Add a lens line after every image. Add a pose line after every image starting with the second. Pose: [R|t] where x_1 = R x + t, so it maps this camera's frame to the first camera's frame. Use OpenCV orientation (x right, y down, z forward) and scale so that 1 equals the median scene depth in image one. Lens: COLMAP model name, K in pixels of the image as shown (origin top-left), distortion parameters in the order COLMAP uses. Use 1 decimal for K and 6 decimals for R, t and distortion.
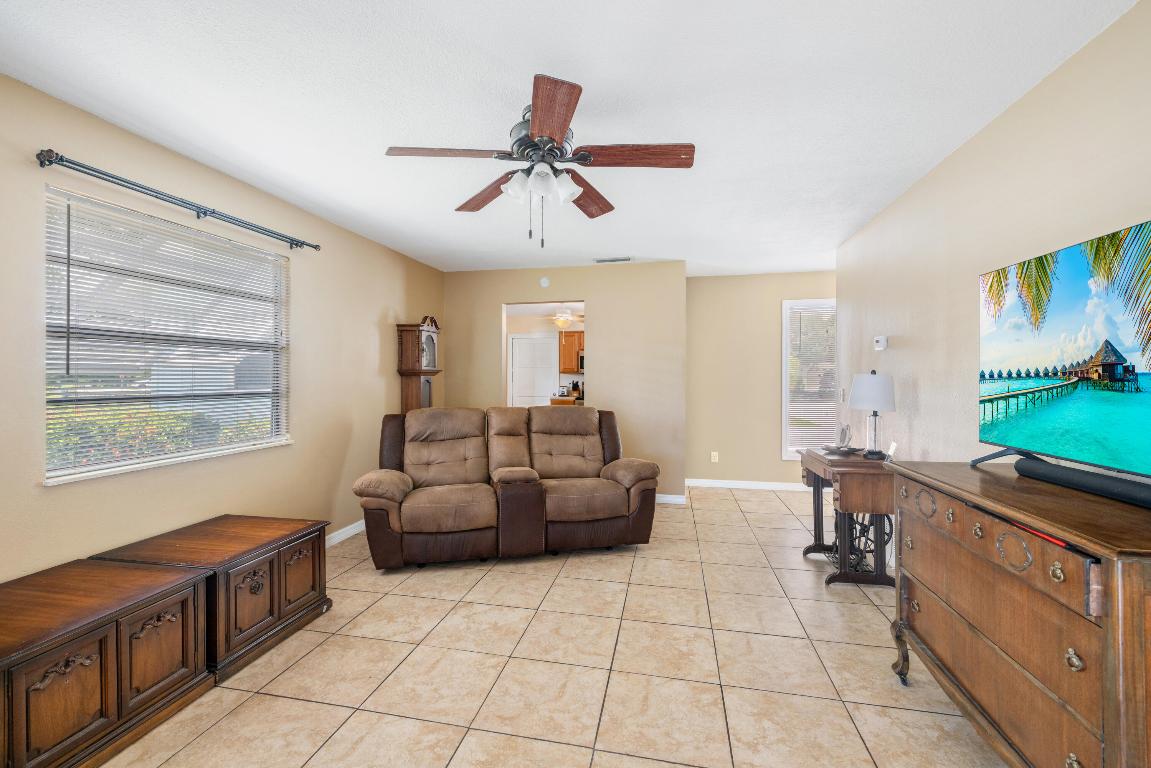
lens RADIAL K [[493.2, 0, 570.9], [0, 493.2, 380.0], [0, 0, 1]] dist [0.001472, 0.000057]
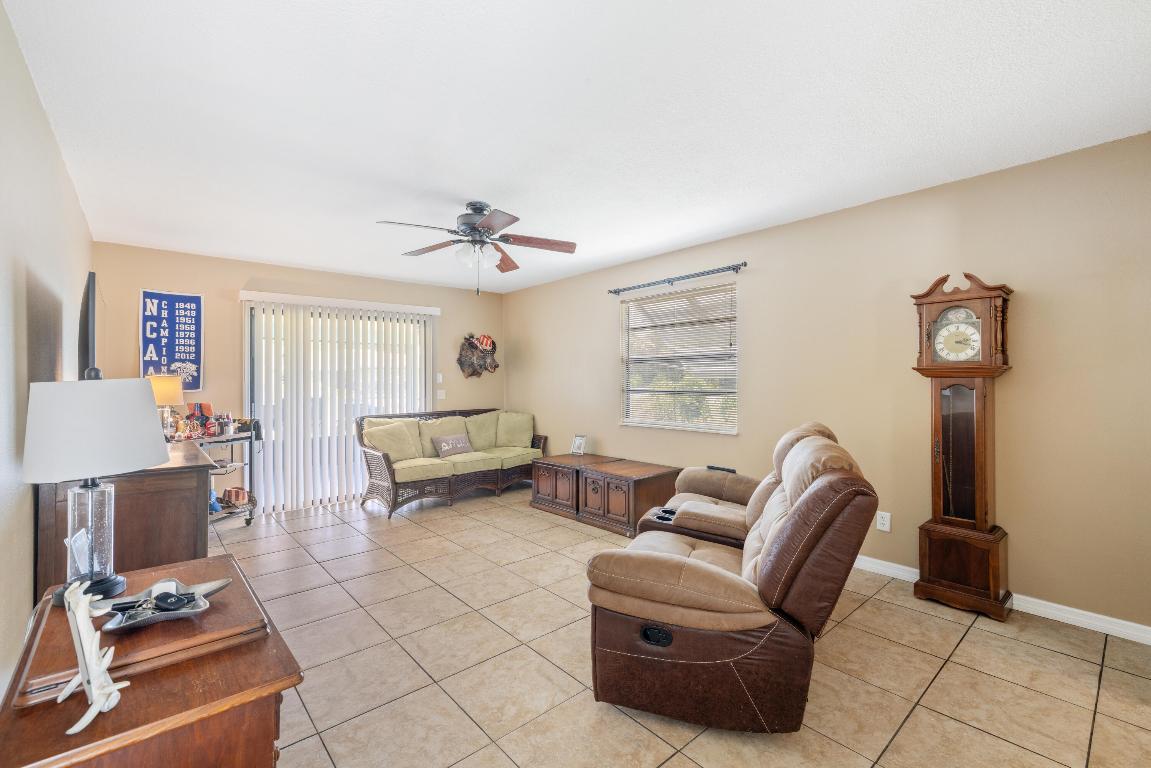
lens RADIAL K [[493.2, 0, 570.9], [0, 493.2, 380.0], [0, 0, 1]] dist [0.001472, 0.000057]
pose [[-0.603986, 0.002444, -0.796991, 0.887313], [0.000614, 0.999996, 0.002601, -0.012268], [0.796995, 0.001082, -0.603985, 1.947385]]
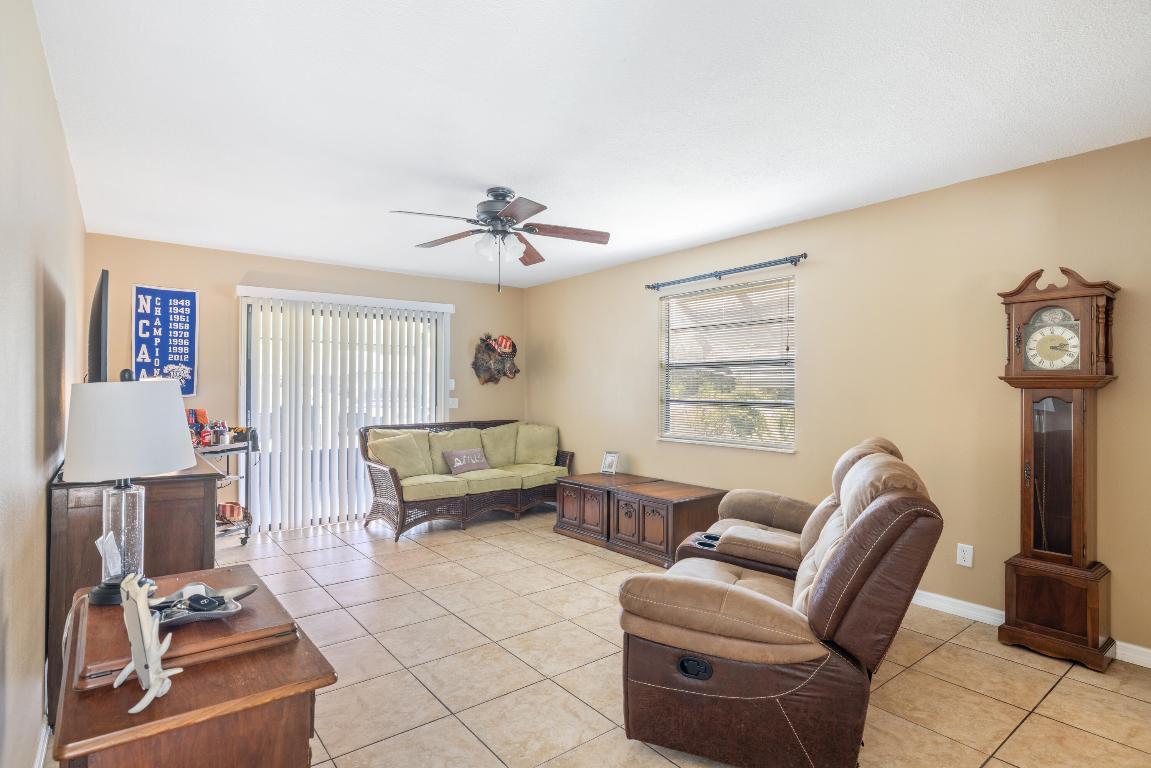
lens RADIAL K [[583.9, 0, 570.4], [0, 583.9, 386.7], [0, 0, 1]] dist [-0.002714, 0.000273]
pose [[-0.644441, -0.005990, -0.764631, 0.944745], [-0.008789, 0.999961, -0.000425, -0.009677], [0.764604, 0.006447, -0.644468, 1.985648]]
